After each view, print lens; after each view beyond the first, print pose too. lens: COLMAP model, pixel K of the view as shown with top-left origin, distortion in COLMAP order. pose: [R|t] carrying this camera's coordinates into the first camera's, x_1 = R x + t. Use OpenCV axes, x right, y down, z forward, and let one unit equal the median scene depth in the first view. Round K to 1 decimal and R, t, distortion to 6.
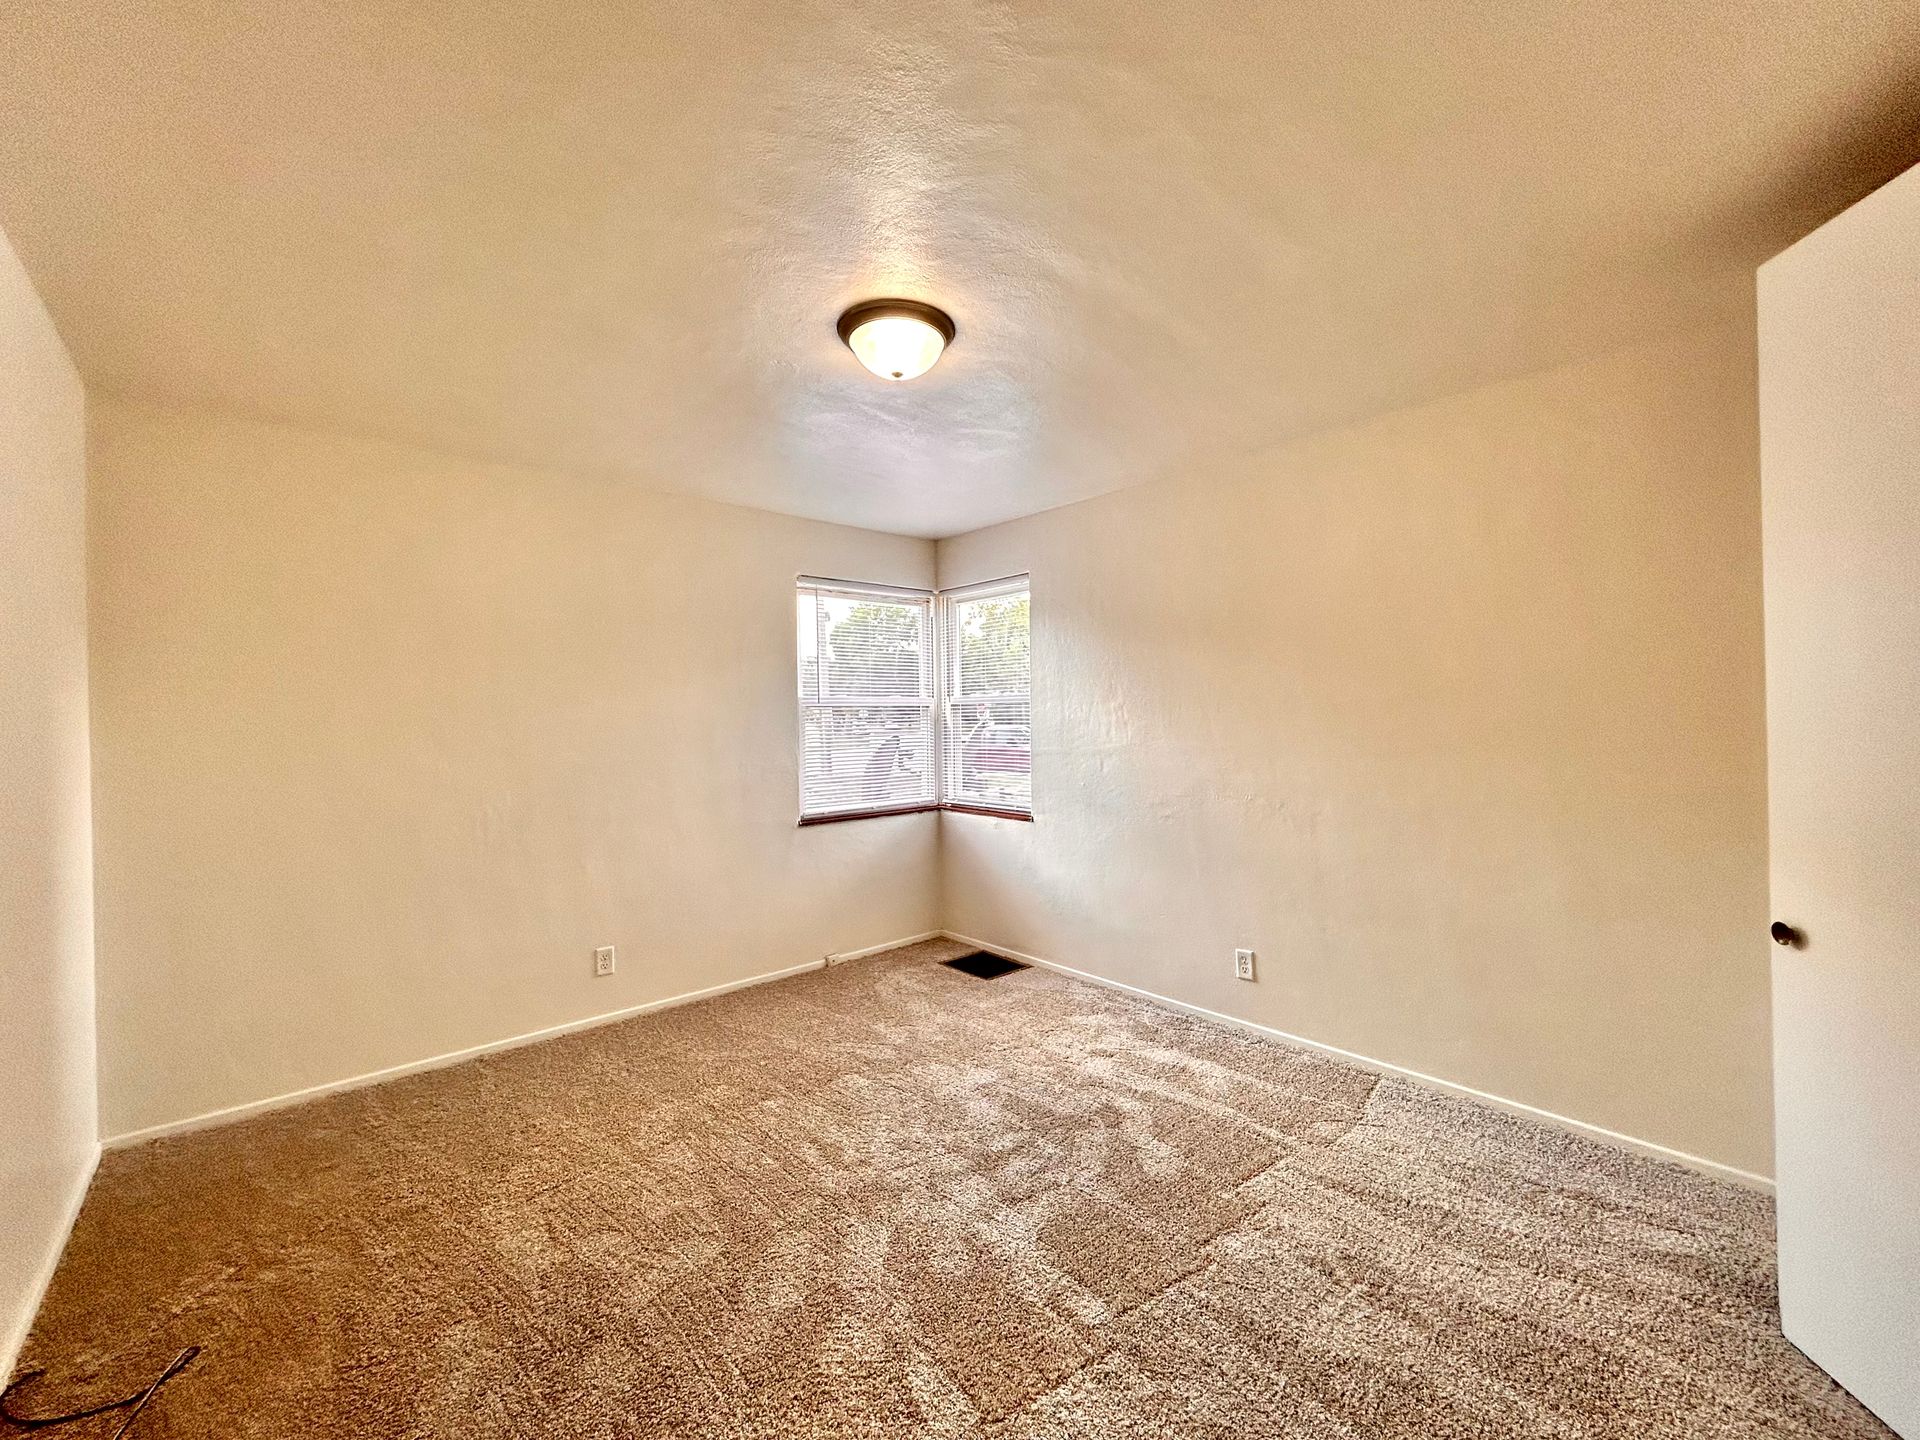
lens RADIAL K [[754.1, 0, 960.0], [0, 754.1, 720.0], [0, 0, 1]] dist [-0.000306, -0.000177]
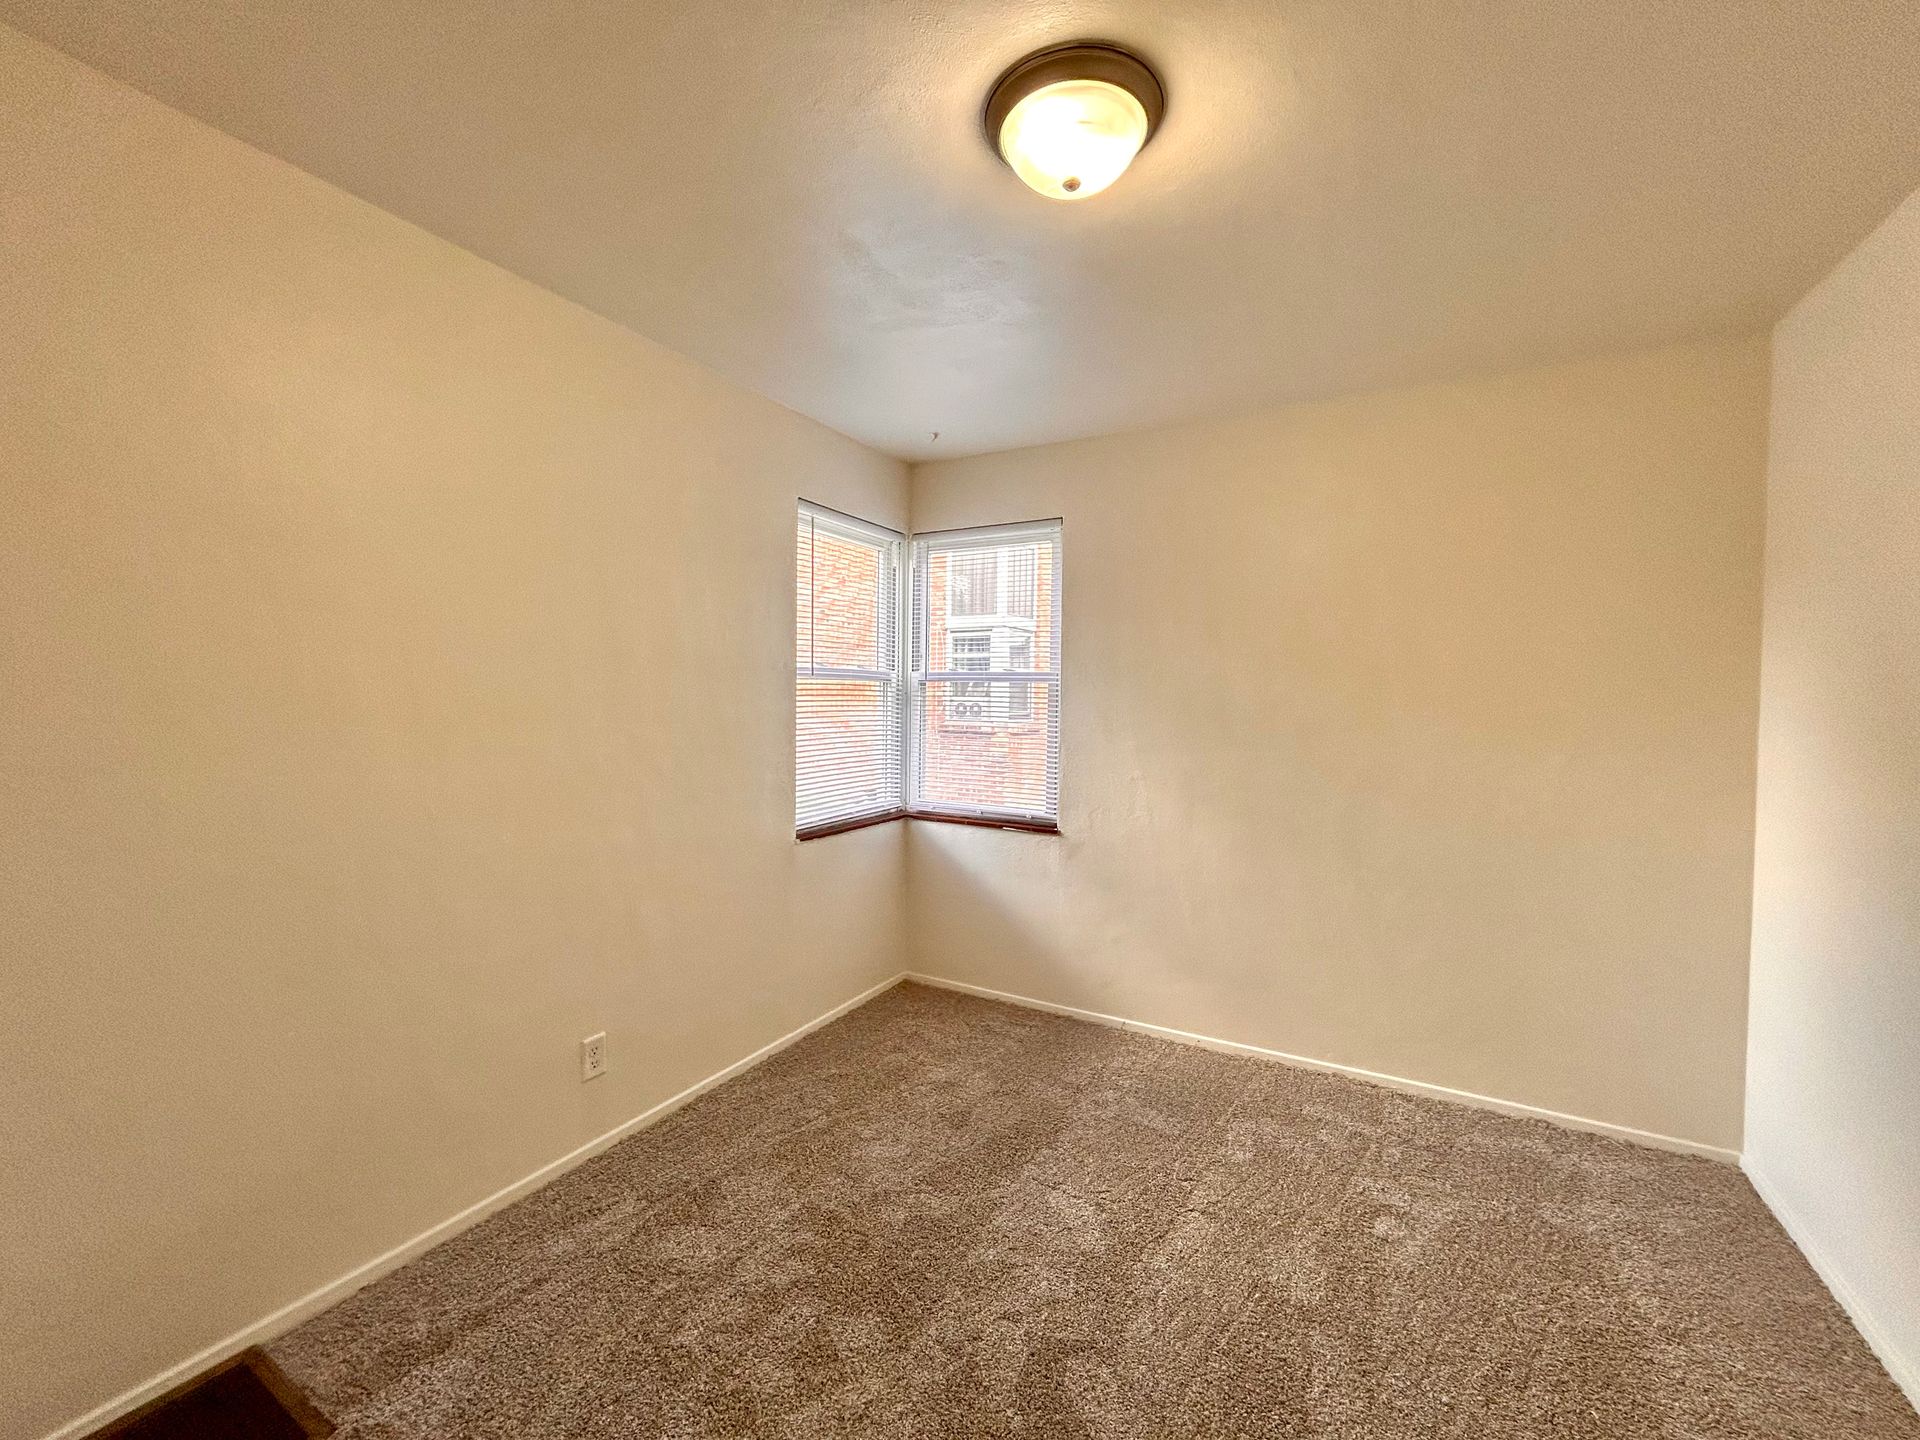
lens RADIAL K [[777.6, 0, 960.0], [0, 777.6, 720.0], [0, 0, 1]] dist [0.001312, -0.000239]
pose [[0.939369, 0.021854, 0.342211, -0.275688], [-0.032049, 0.999194, 0.024163, -0.002415], [-0.341407, -0.033666, 0.939312, 0.261943]]
